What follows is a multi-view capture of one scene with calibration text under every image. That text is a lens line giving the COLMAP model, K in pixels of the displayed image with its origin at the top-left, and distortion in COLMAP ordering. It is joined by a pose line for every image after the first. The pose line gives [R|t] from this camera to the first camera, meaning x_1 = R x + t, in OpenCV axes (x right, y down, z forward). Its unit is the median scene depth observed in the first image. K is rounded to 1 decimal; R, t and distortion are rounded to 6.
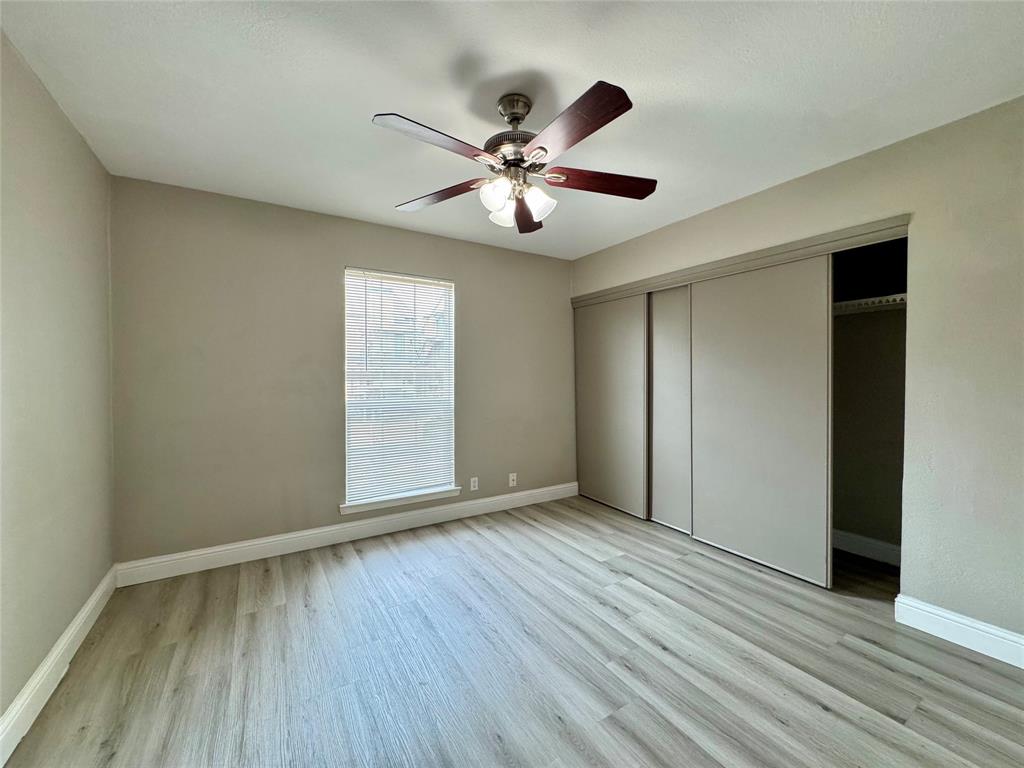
lens RADIAL K [[410.7, 0, 517.4], [0, 410.7, 384.2], [0, 0, 1]] dist [-0.003371, -0.000201]
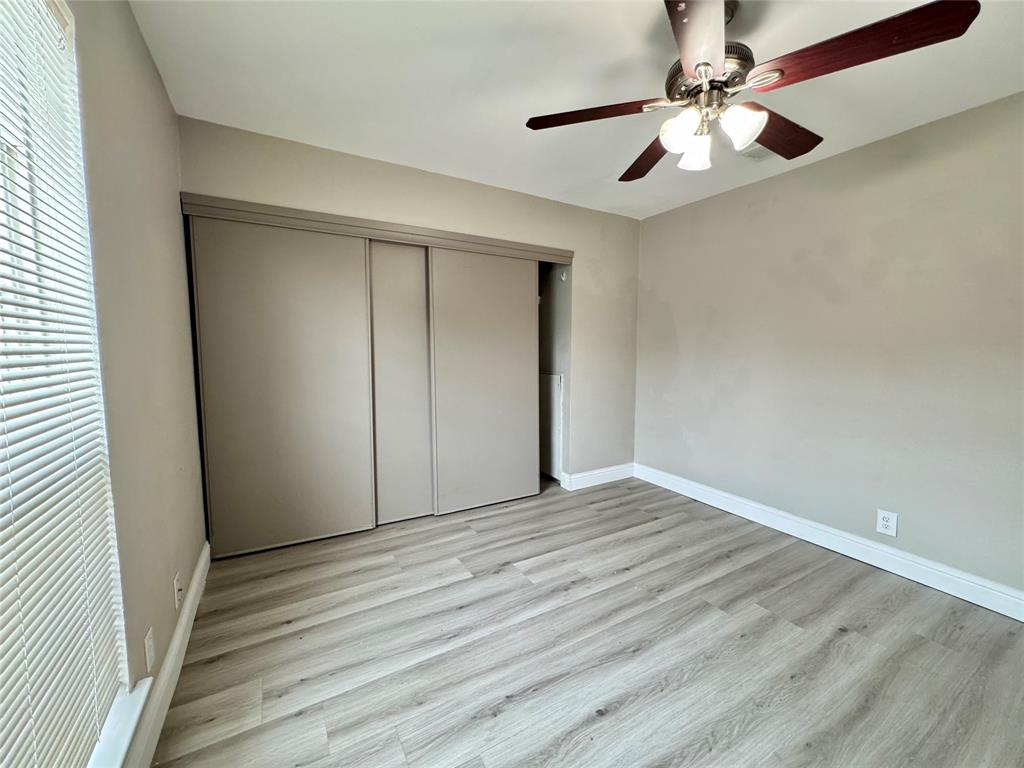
lens RADIAL K [[410.7, 0, 510.9], [0, 410.7, 383.7], [0, 0, 1]] dist [-0.003371, -0.000201]
pose [[0.034143, -0.085889, 0.995719, -0.588430], [0.021184, 0.996139, 0.085199, -0.016460], [-0.999192, 0.018185, 0.035831, 0.915014]]
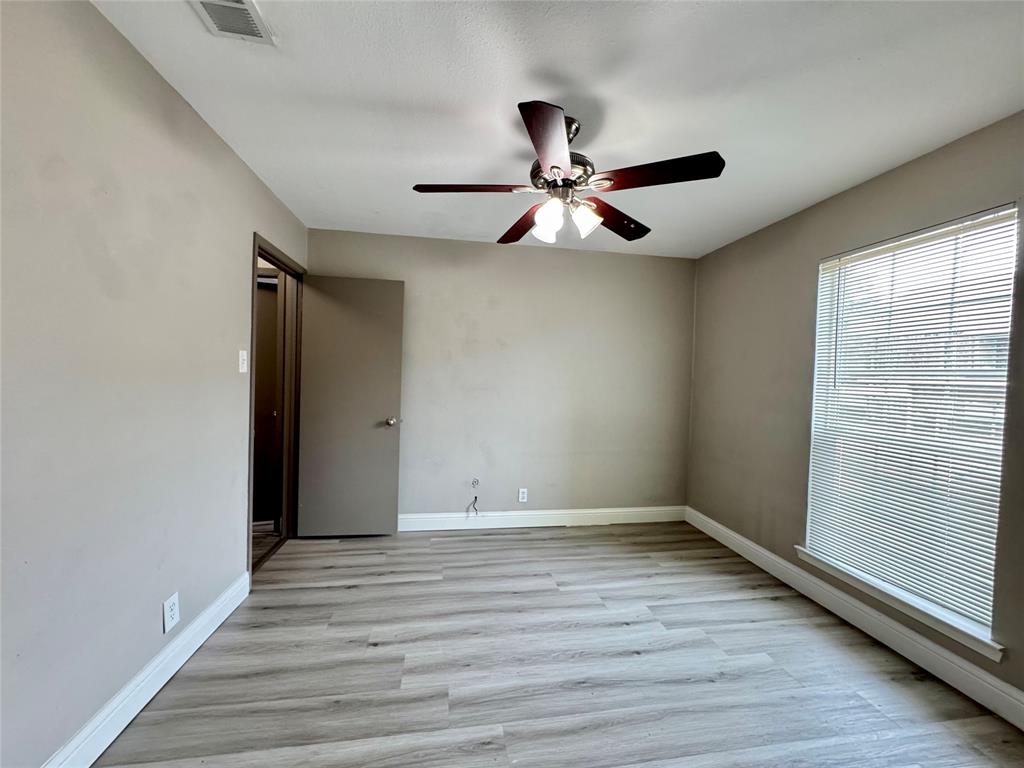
lens RADIAL K [[410.7, 0, 511.9], [0, 410.7, 387.5], [0, 0, 1]] dist [-0.003371, -0.000201]
pose [[-0.392779, 0.018474, -0.919447, 0.660174], [-0.054118, 0.997601, 0.043163, -0.041917], [0.918039, 0.066712, -0.390837, 0.874756]]
